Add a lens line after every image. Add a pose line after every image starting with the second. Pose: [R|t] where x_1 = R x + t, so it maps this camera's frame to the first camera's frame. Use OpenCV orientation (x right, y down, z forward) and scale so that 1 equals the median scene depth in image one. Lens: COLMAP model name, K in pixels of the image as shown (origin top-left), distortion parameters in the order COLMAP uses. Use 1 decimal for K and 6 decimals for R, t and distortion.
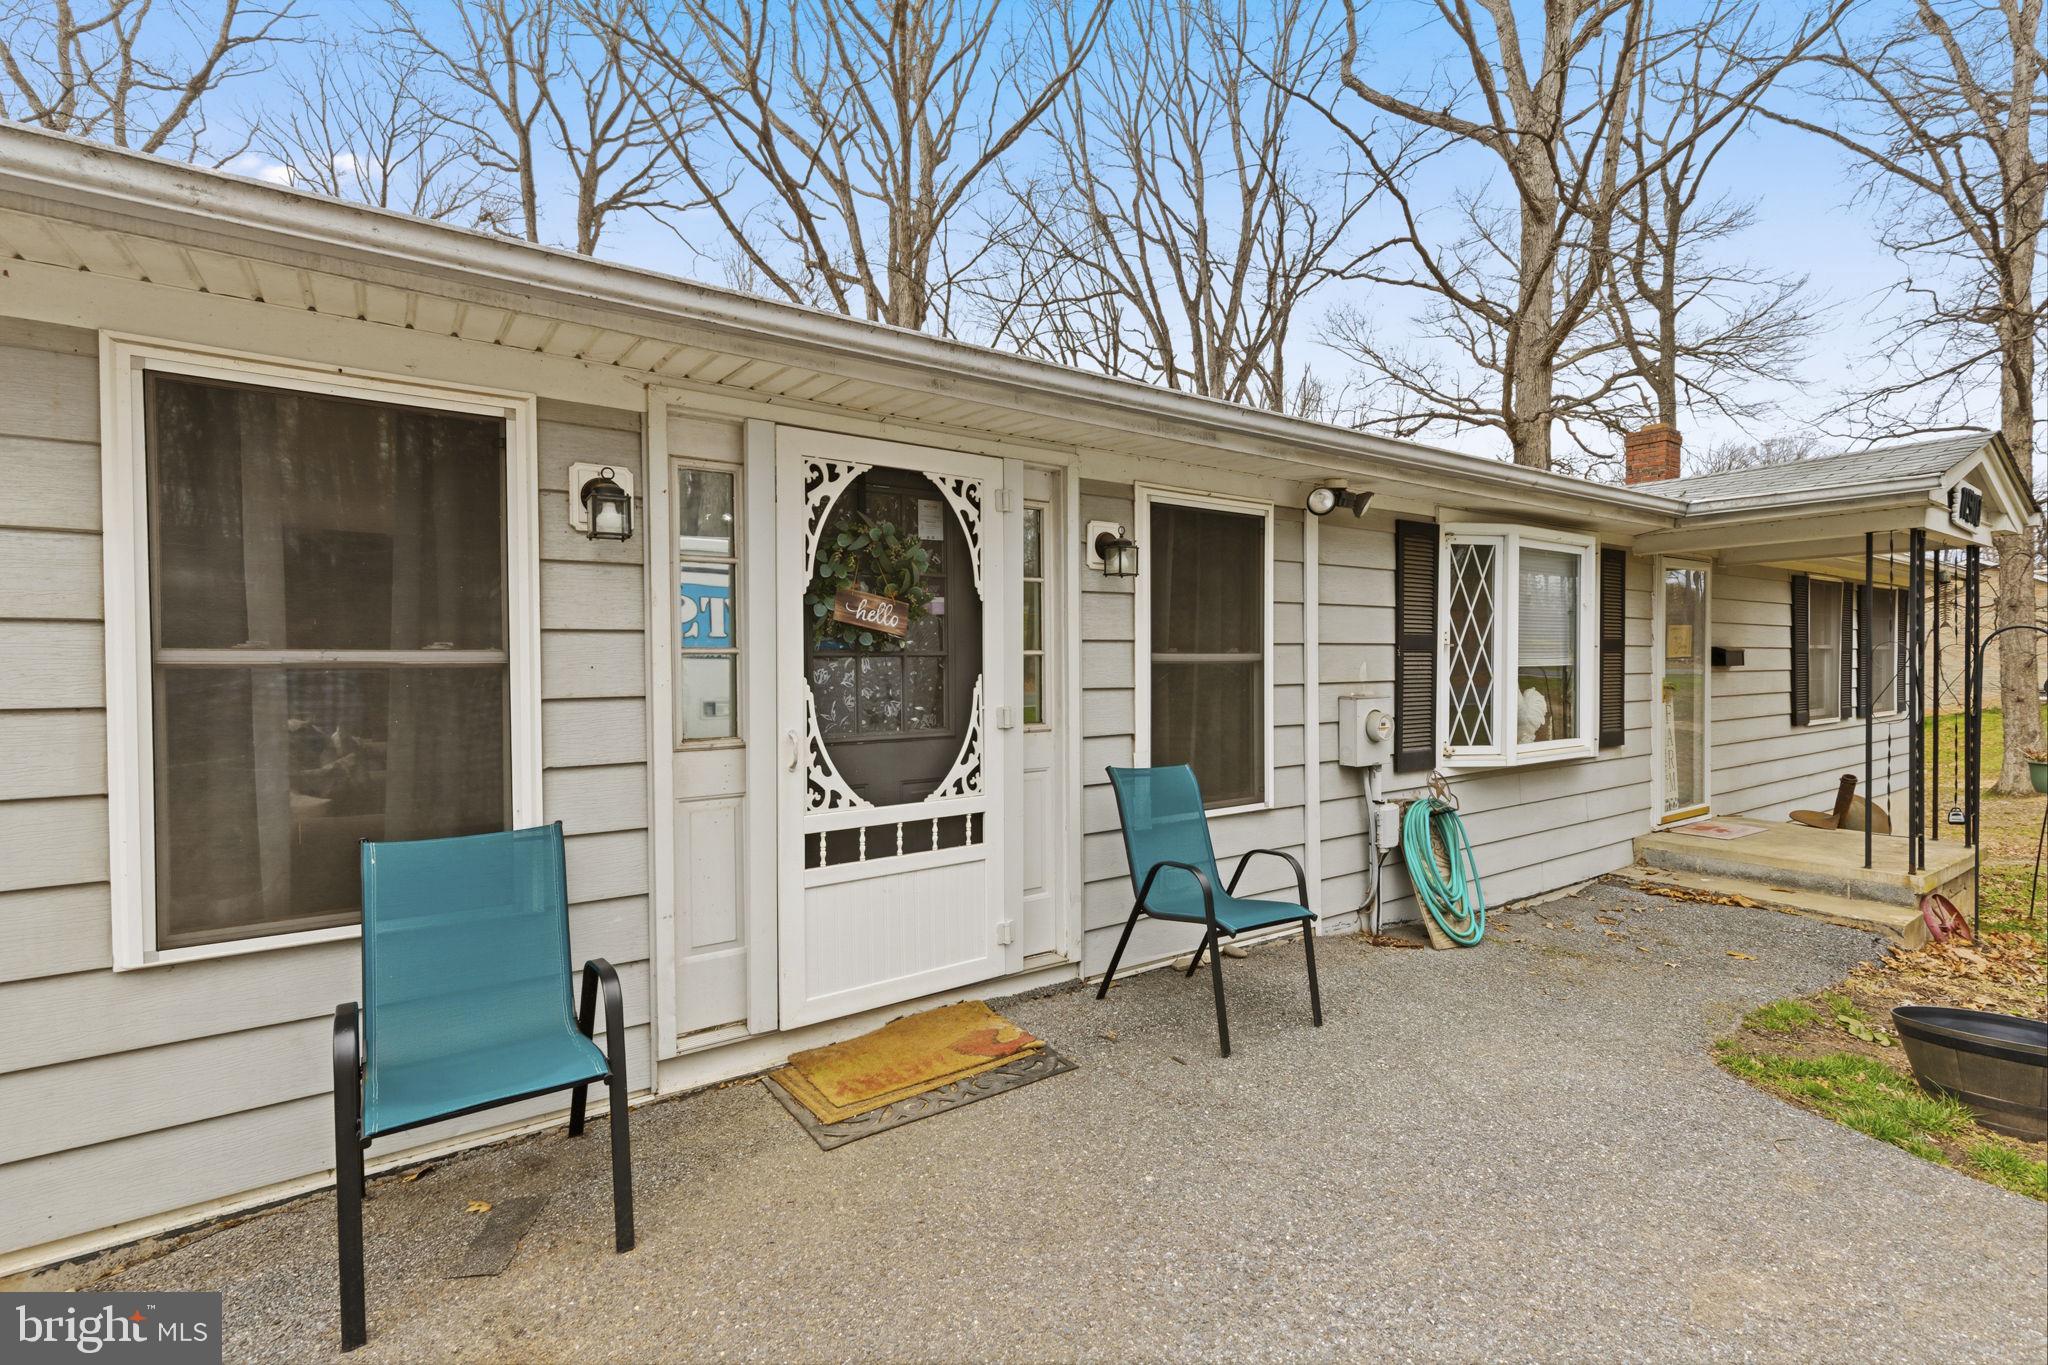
lens RADIAL K [[929.1, 0, 1021.6], [0, 929.1, 670.9], [0, 0, 1]] dist [0.001376, -0.000046]
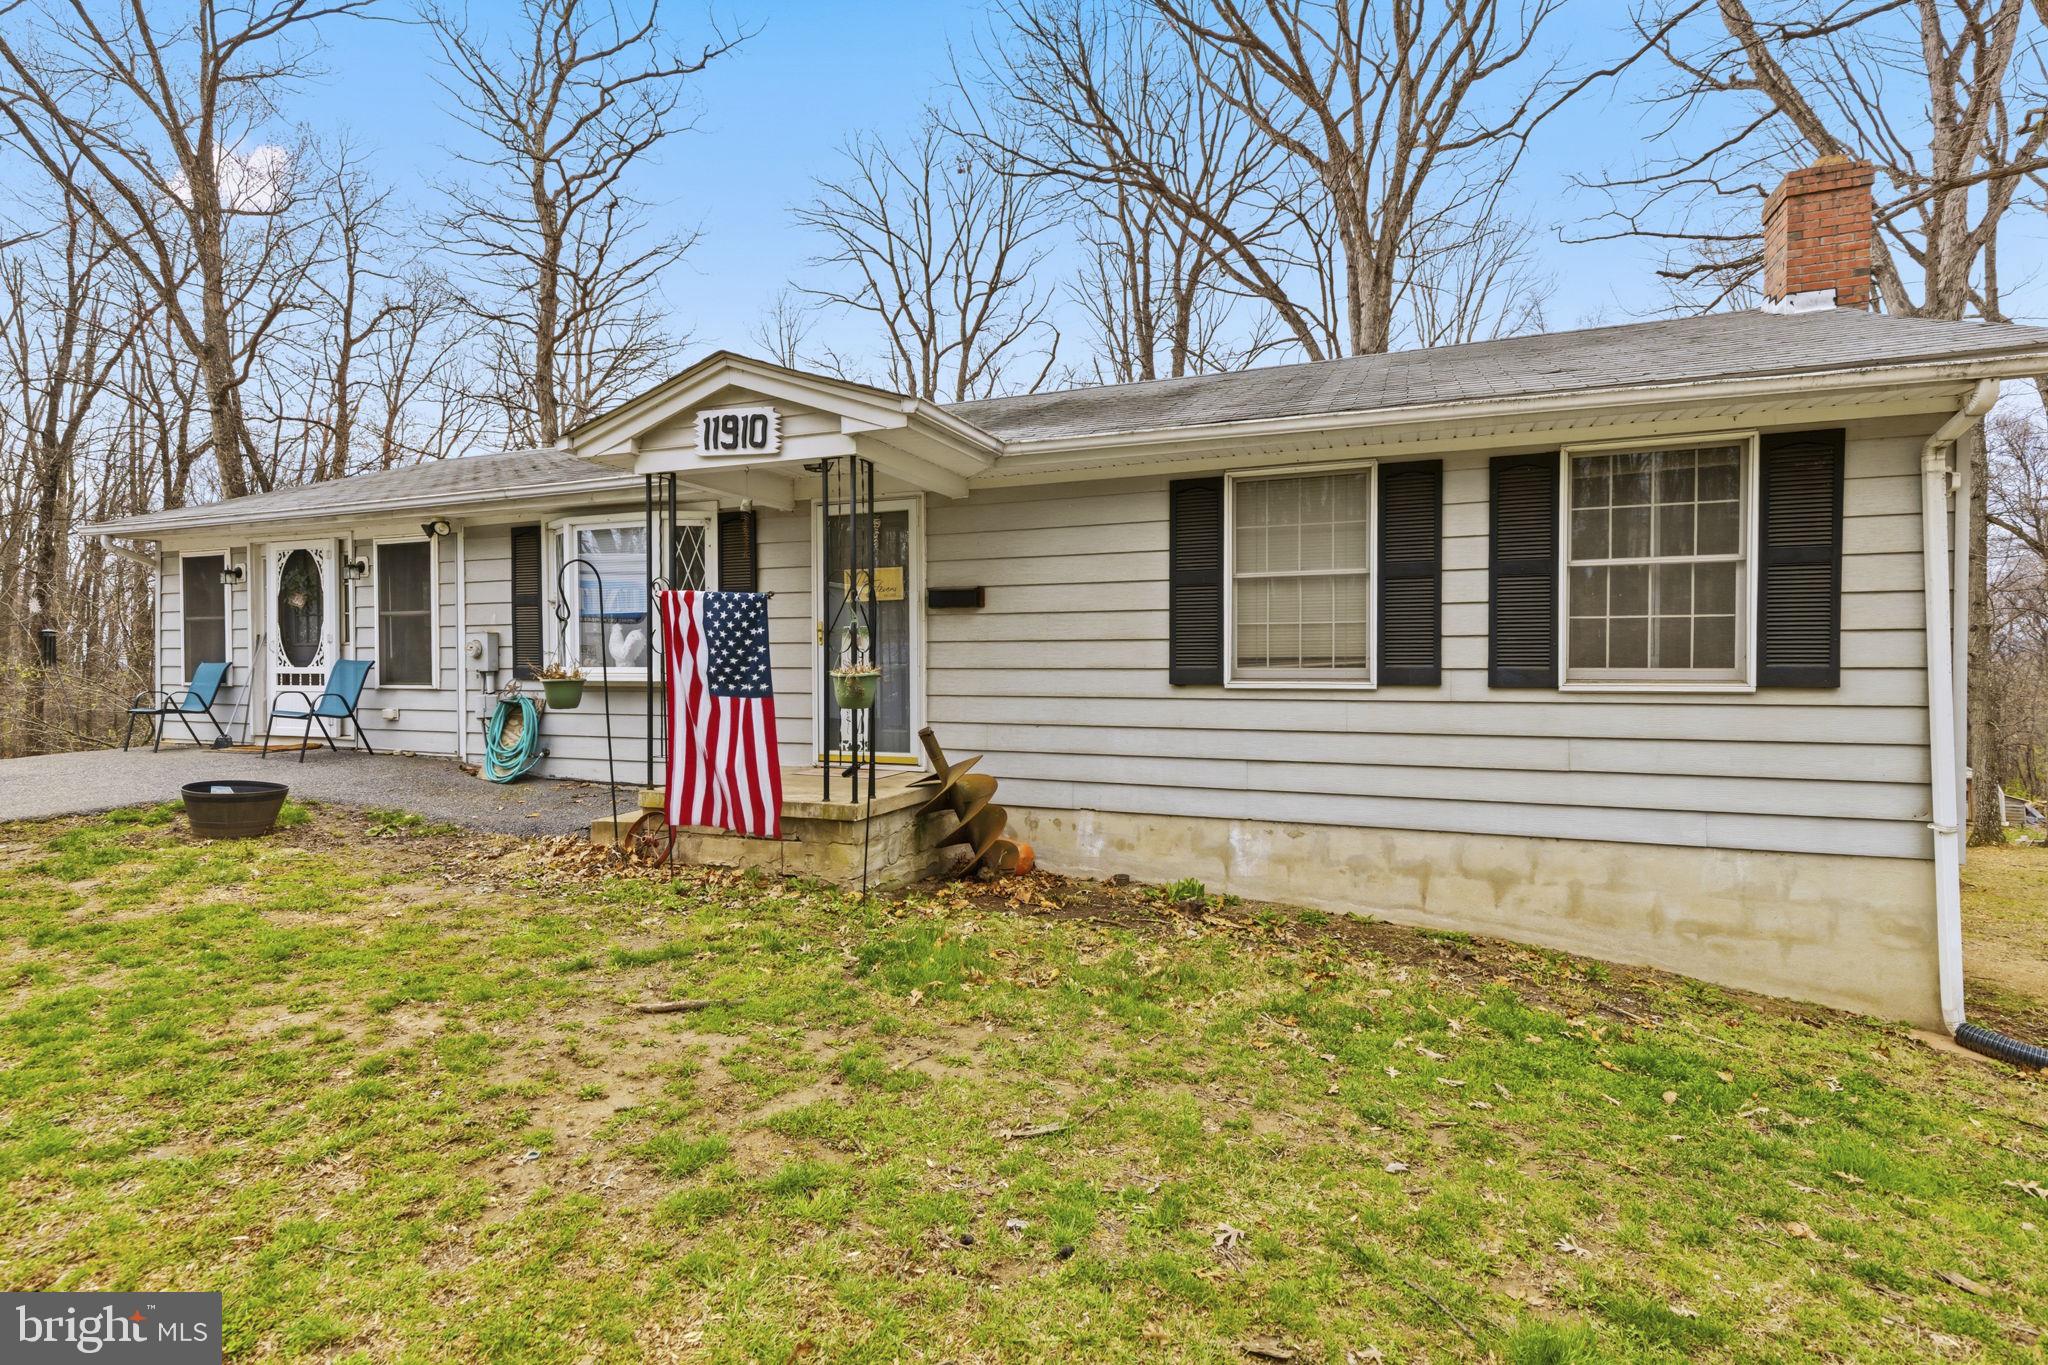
lens RADIAL K [[929.1, 0, 1022.9], [0, 929.1, 683.6], [0, 0, 1]] dist [0.001376, -0.000046]
pose [[0.567662, 0.016072, -0.823105, 2.997283], [-0.014415, 0.999850, 0.009582, 0.116077], [0.823136, 0.006426, 0.567808, 1.040792]]
